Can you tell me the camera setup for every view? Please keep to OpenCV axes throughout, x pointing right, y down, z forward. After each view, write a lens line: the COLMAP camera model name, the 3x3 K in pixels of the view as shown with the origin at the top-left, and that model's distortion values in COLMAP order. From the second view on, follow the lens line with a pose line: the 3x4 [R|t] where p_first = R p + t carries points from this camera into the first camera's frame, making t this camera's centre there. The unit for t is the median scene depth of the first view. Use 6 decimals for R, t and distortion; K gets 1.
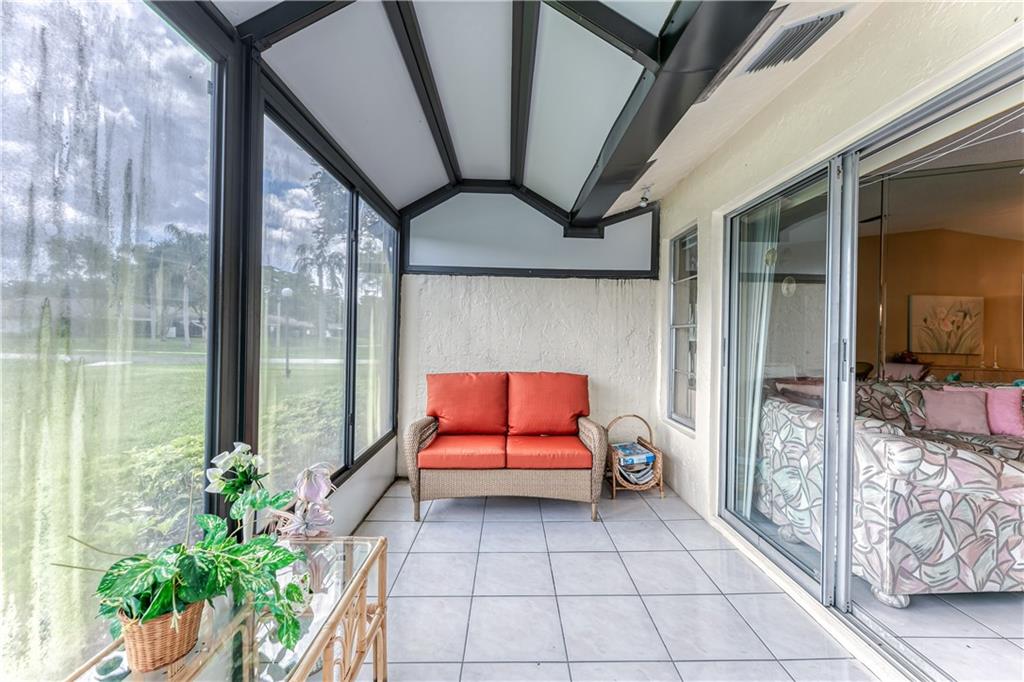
lens RADIAL K [[414.4, 0, 512.8], [0, 414.4, 340.3], [0, 0, 1]] dist [0.009108, 0.000075]
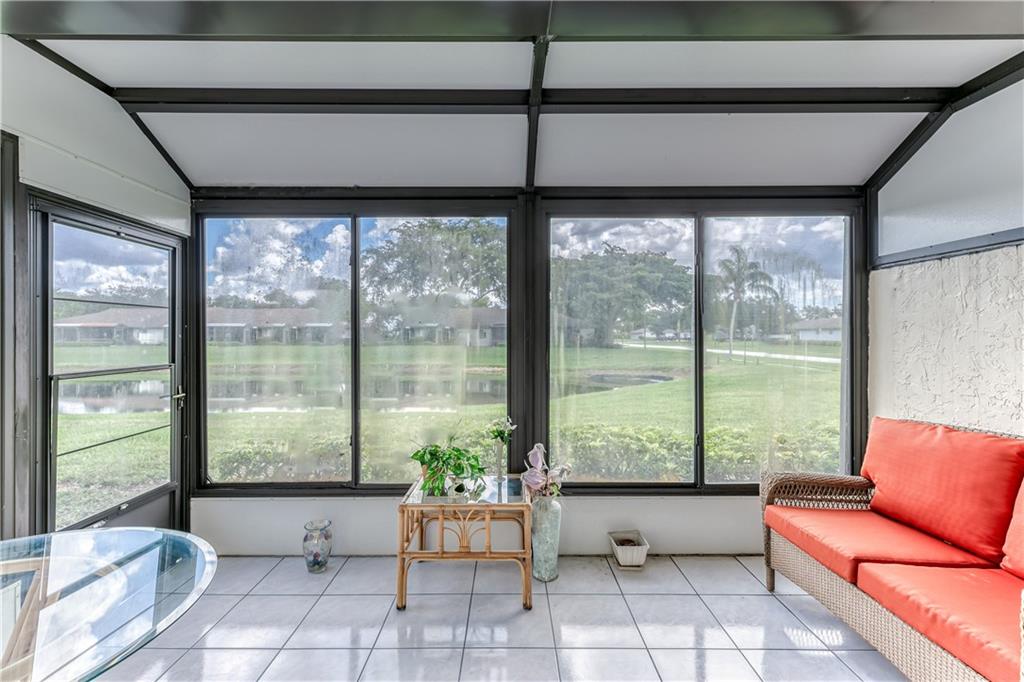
lens RADIAL K [[433.0, 0, 514.8], [0, 433.0, 336.5], [0, 0, 1]] dist [0.000517, -0.000059]
pose [[0.000734, -0.013599, -0.999907, 0.476179], [-0.020085, 0.999706, -0.013611, -0.025122], [0.999798, 0.020093, 0.000461, 0.391440]]
